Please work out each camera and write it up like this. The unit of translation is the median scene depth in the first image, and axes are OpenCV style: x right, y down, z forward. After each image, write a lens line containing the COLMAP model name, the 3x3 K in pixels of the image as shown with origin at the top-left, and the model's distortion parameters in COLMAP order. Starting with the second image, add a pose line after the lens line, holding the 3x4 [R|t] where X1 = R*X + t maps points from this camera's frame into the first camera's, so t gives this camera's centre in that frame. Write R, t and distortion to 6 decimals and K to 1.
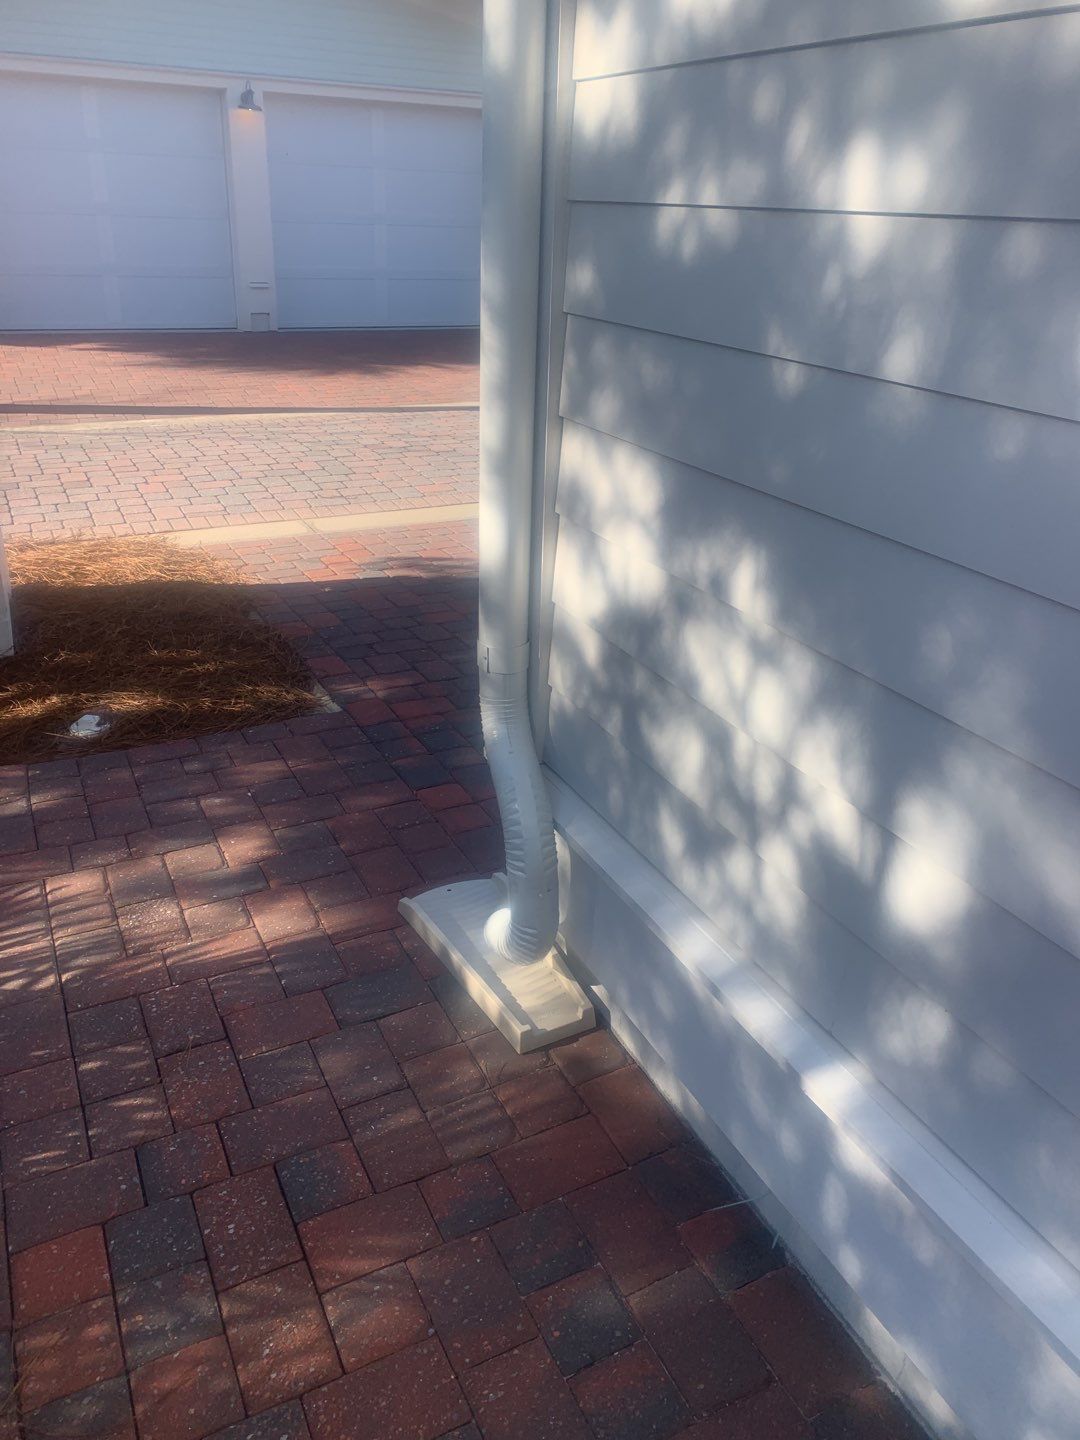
lens RADIAL K [[1083.7, 0, 534.4], [0, 1083.7, 704.8], [0, 0, 1]] dist [-0.037881, 0.075331]
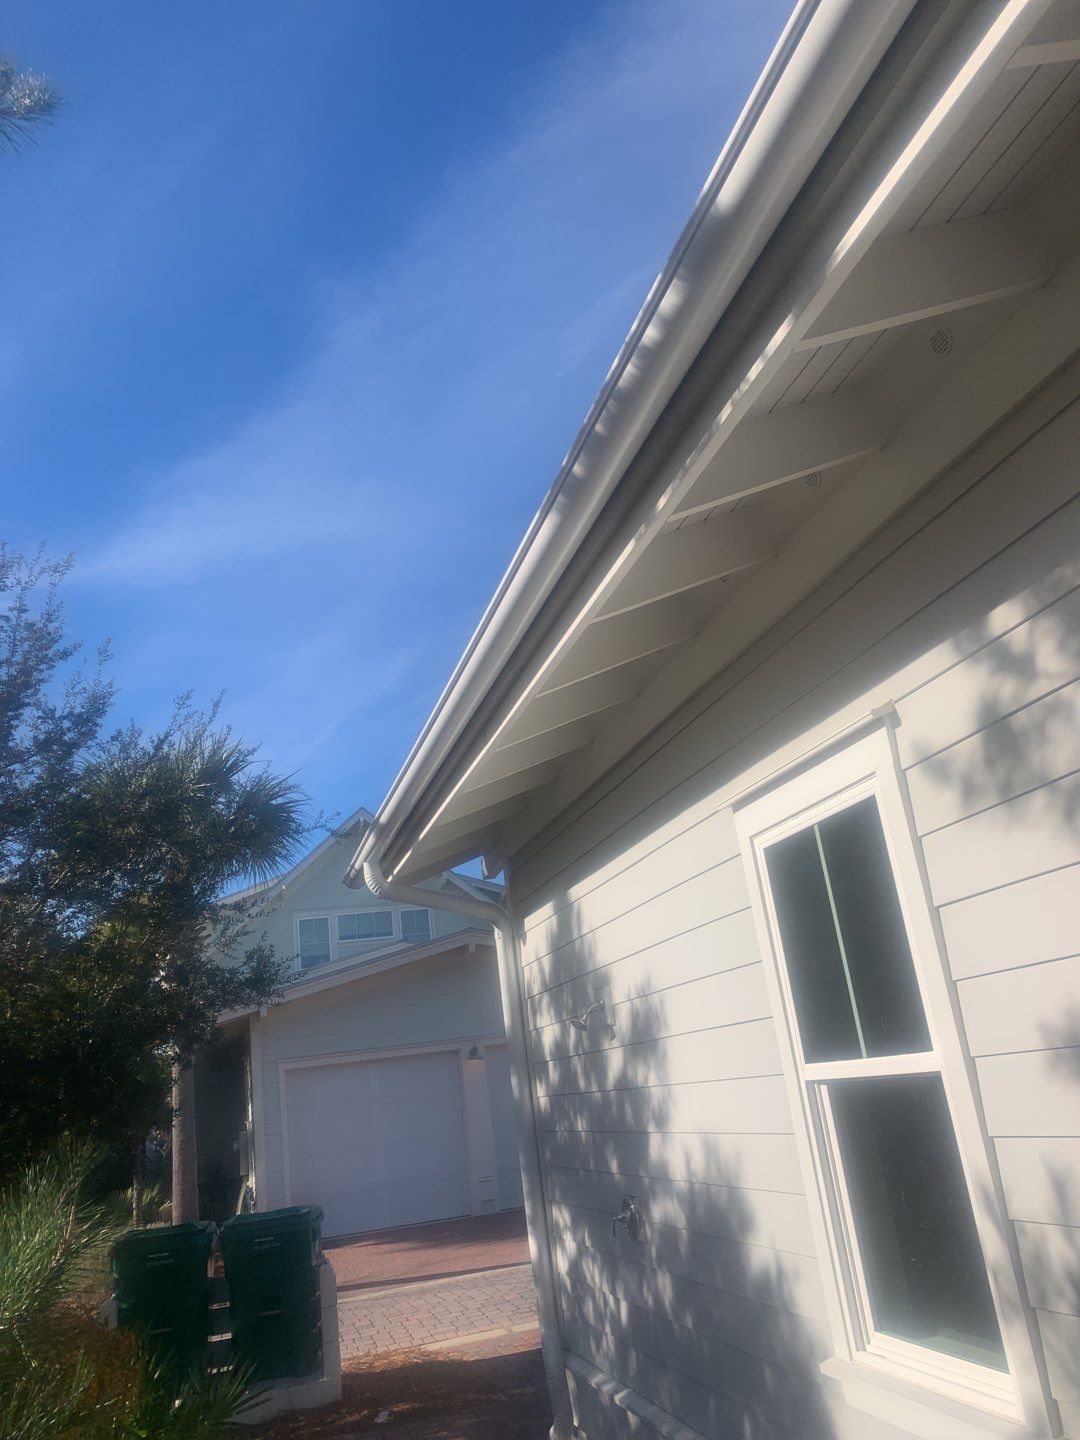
lens RADIAL K [[1083.7, 0, 534.4], [0, 1083.7, 704.8], [0, 0, 1]] dist [-0.037881, 0.075331]
pose [[0.967590, -0.215295, -0.131972, 0.228676], [0.062924, 0.711684, -0.699676, 0.286177], [0.244559, 0.668695, 0.702166, -0.688945]]
